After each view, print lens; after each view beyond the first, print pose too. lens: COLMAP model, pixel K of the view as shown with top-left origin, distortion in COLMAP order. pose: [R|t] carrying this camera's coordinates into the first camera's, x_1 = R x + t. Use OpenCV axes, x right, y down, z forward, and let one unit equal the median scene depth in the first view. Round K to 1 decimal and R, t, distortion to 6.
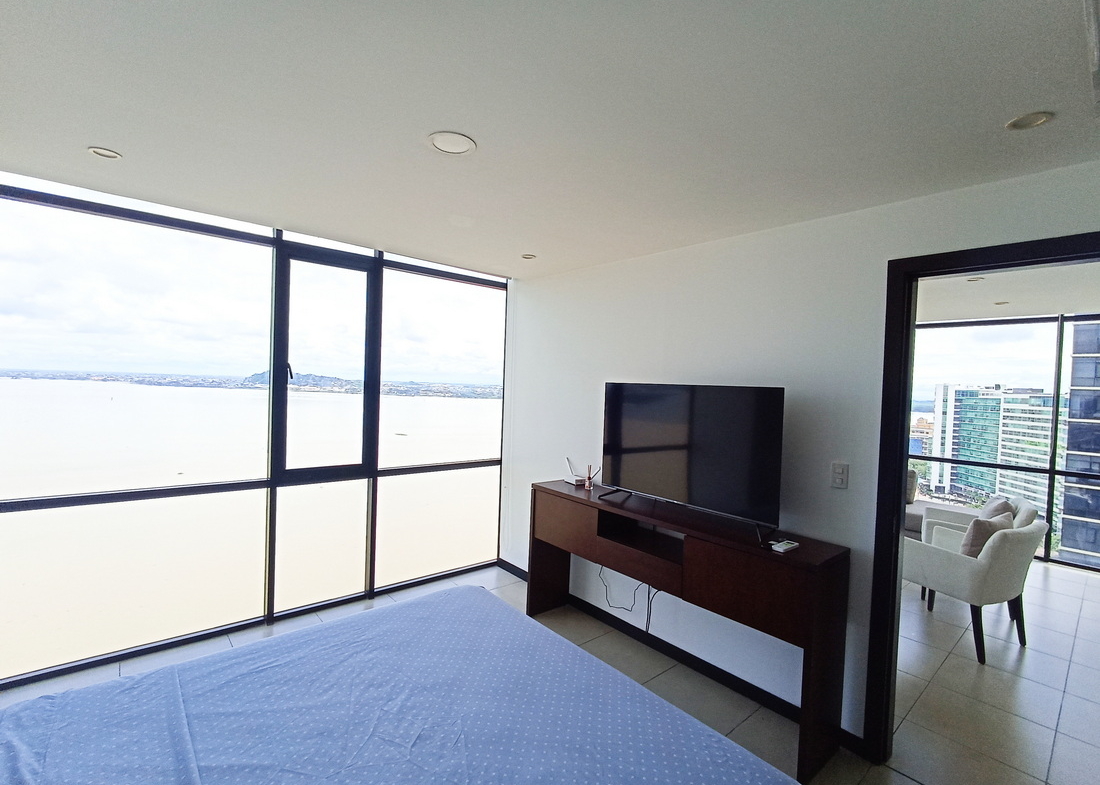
lens RADIAL K [[500.7, 0, 552.9], [0, 500.7, 395.3], [0, 0, 1]] dist [-0.005734, -0.000003]
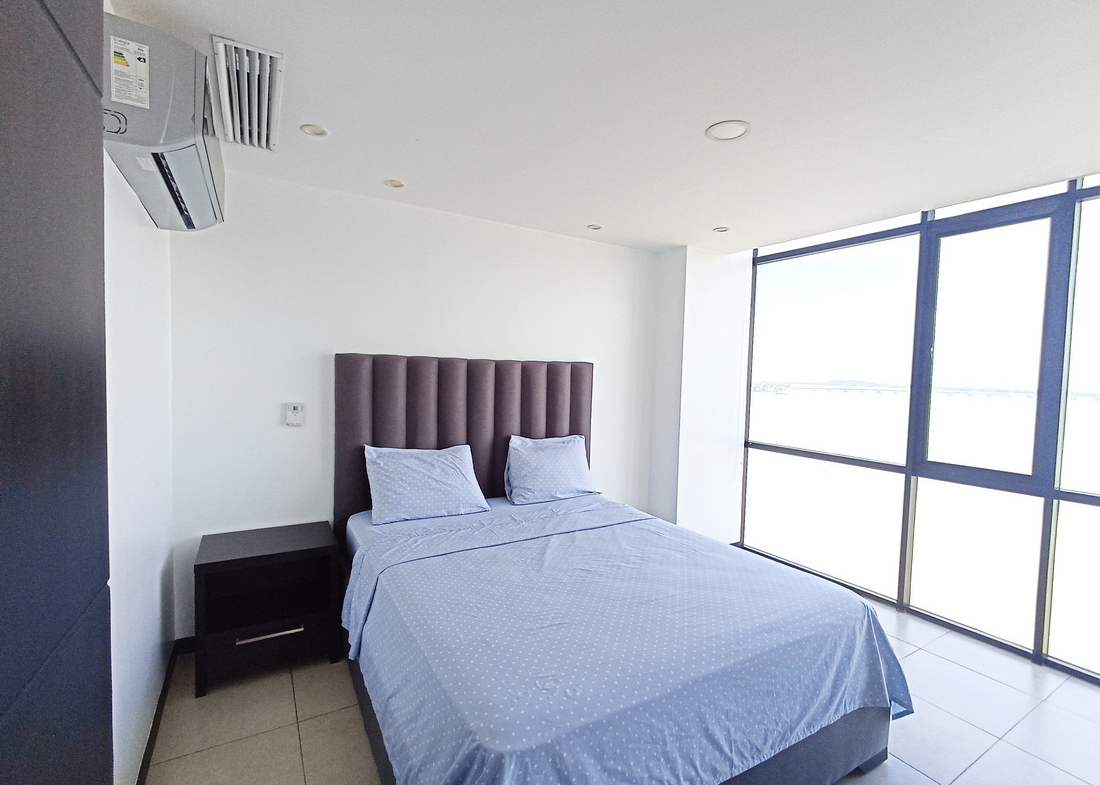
lens RADIAL K [[500.7, 0, 547.9], [0, 500.7, 393.0], [0, 0, 1]] dist [-0.005734, -0.000003]
pose [[-0.184369, 0.001030, -0.982856, 0.485501], [-0.054725, 0.998437, 0.011312, 0.045093], [0.981332, 0.055873, -0.184025, 0.417218]]
